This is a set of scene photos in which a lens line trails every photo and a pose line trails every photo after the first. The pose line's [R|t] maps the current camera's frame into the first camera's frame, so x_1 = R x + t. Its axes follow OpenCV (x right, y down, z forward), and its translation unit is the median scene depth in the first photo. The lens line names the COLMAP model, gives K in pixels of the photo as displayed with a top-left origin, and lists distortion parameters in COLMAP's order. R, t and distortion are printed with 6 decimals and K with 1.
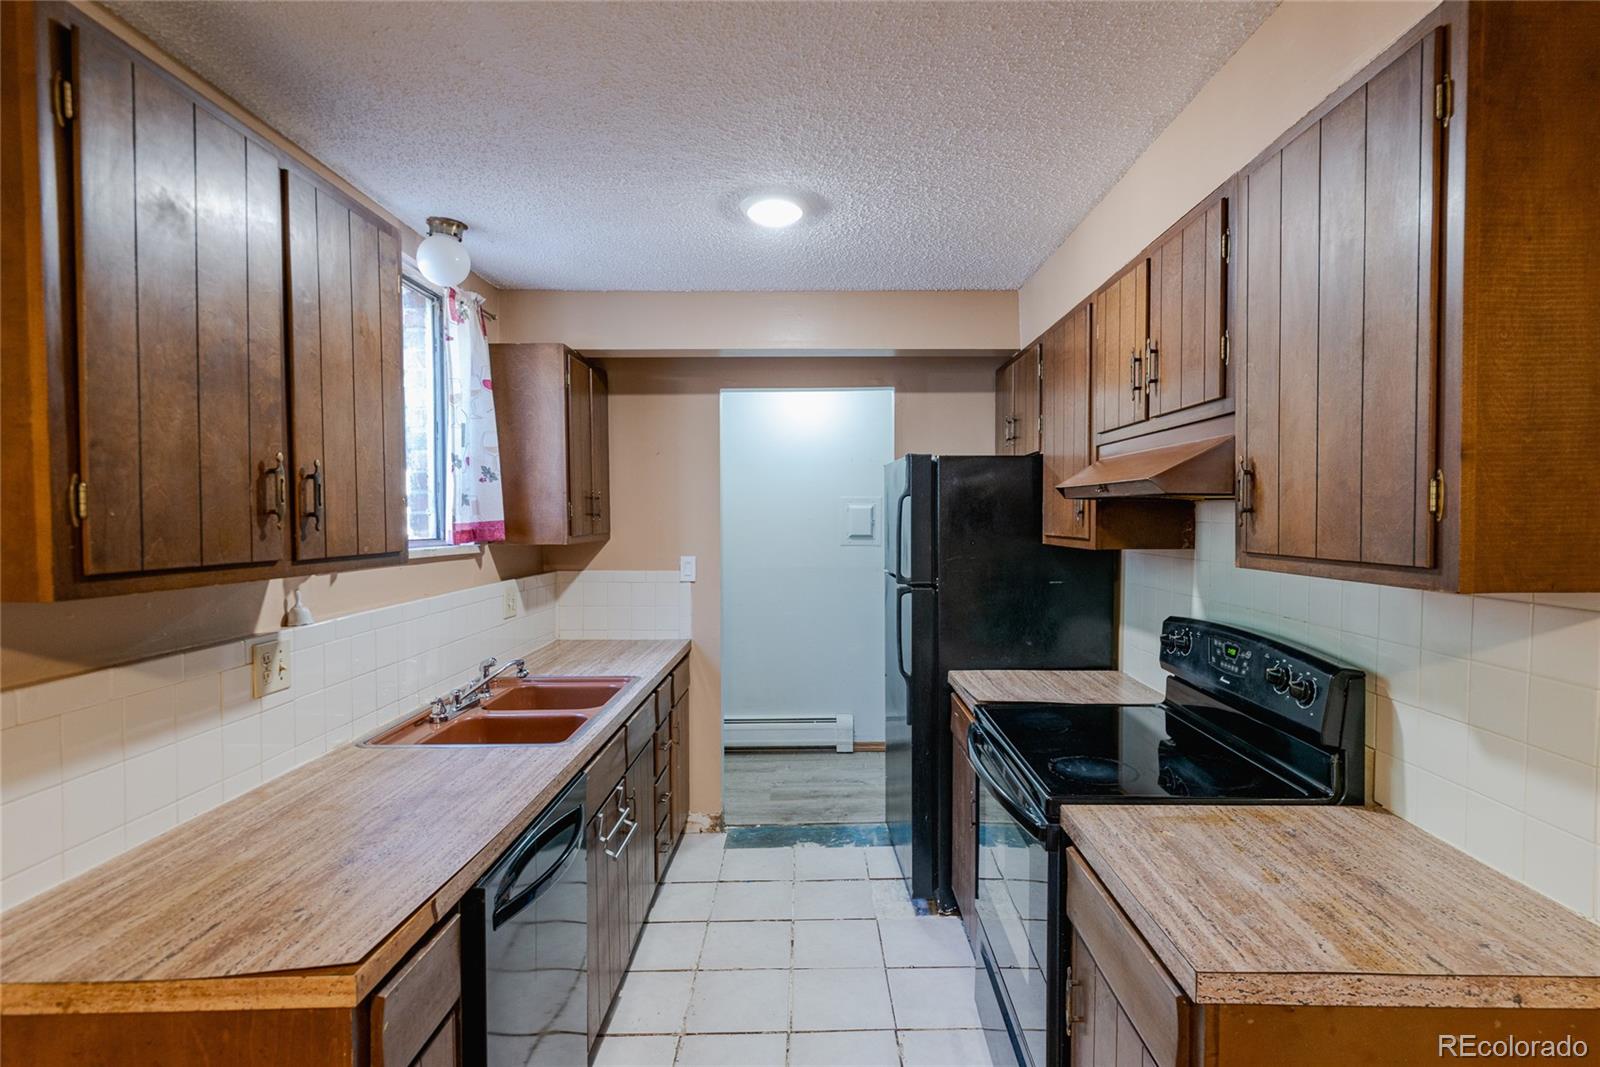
lens RADIAL K [[789.4, 0, 831.8], [0, 789.4, 535.8], [0, 0, 1]] dist [0.001803, -0.000220]
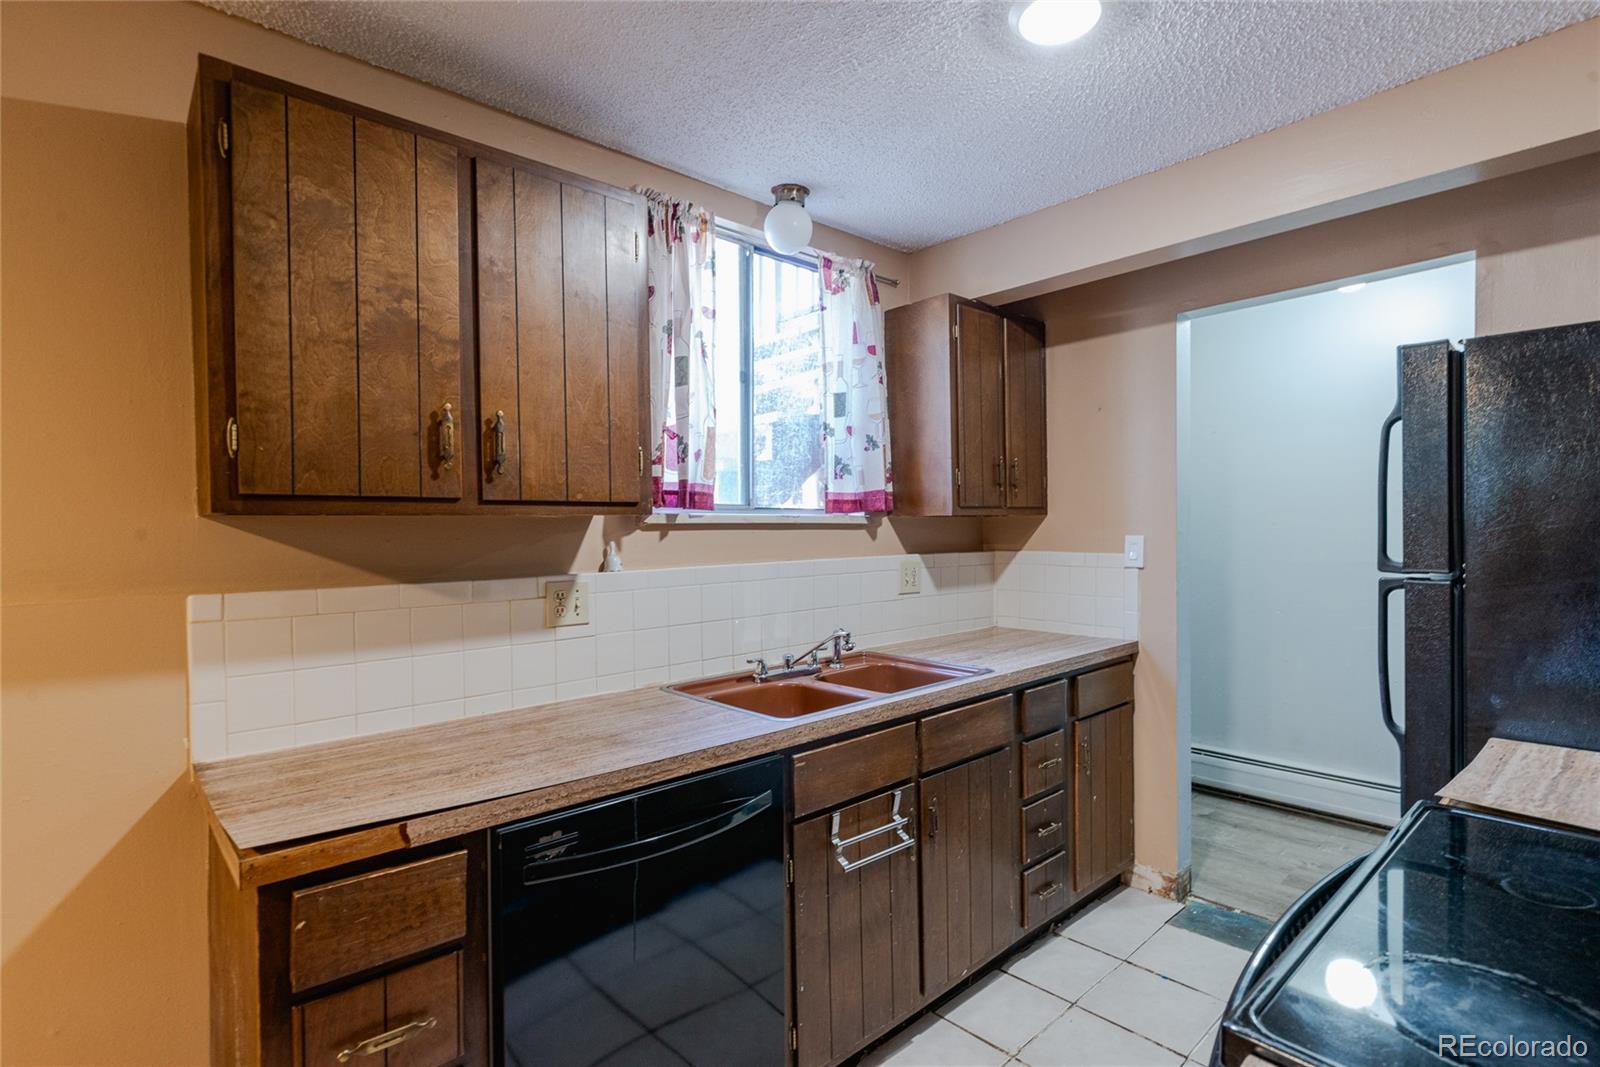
lens RADIAL K [[784.9, 0, 811.1], [0, 784.9, 536.8], [0, 0, 1]] dist [0.000436, -0.000021]
pose [[0.664796, 0.005368, -0.747006, 0.308318], [-0.009853, 0.999950, -0.001583, 0.052191], [0.746960, 0.008413, 0.664816, 0.391105]]
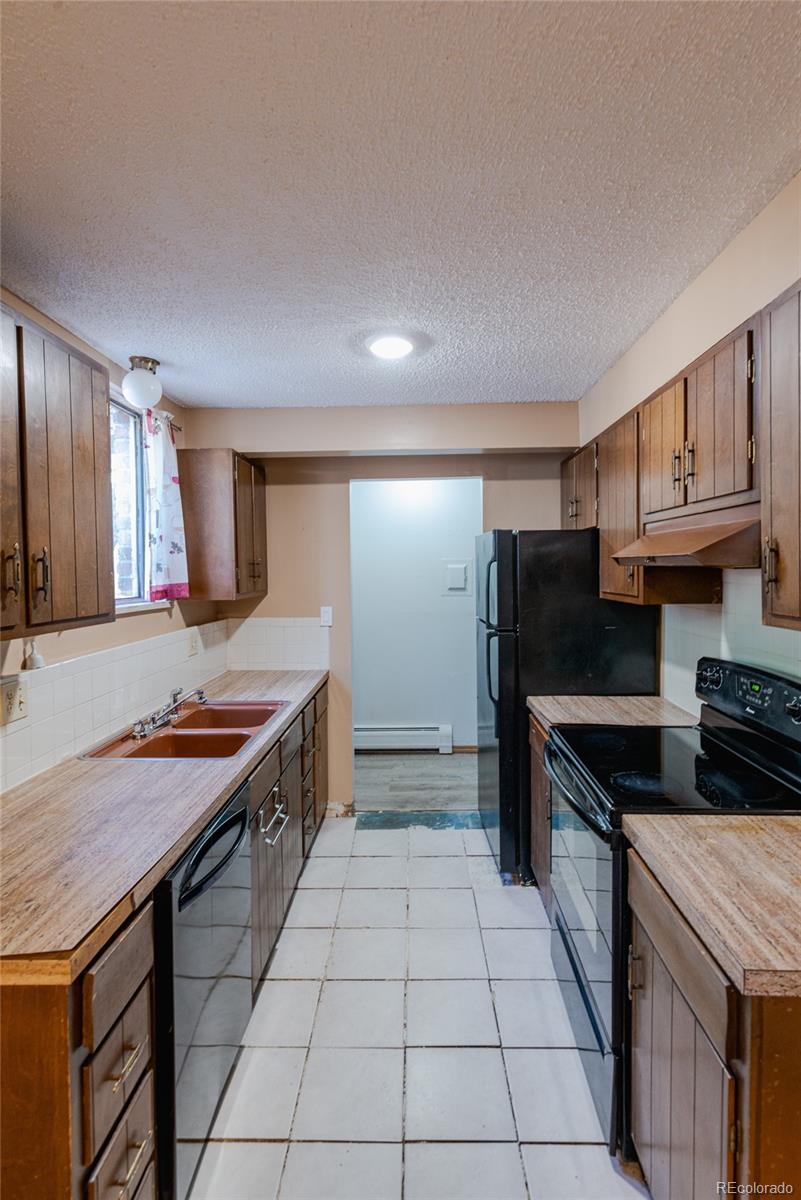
lens RADIAL K [[592.0, 0, 409.5], [0, 592.0, 579.2], [0, 0, 1]] dist [0.001803, -0.000220]
pose [[0.999197, -0.006838, -0.039491, -0.006478], [0.006598, 0.999959, -0.006207, -0.021647], [0.039531, 0.005942, 0.999201, 0.028614]]
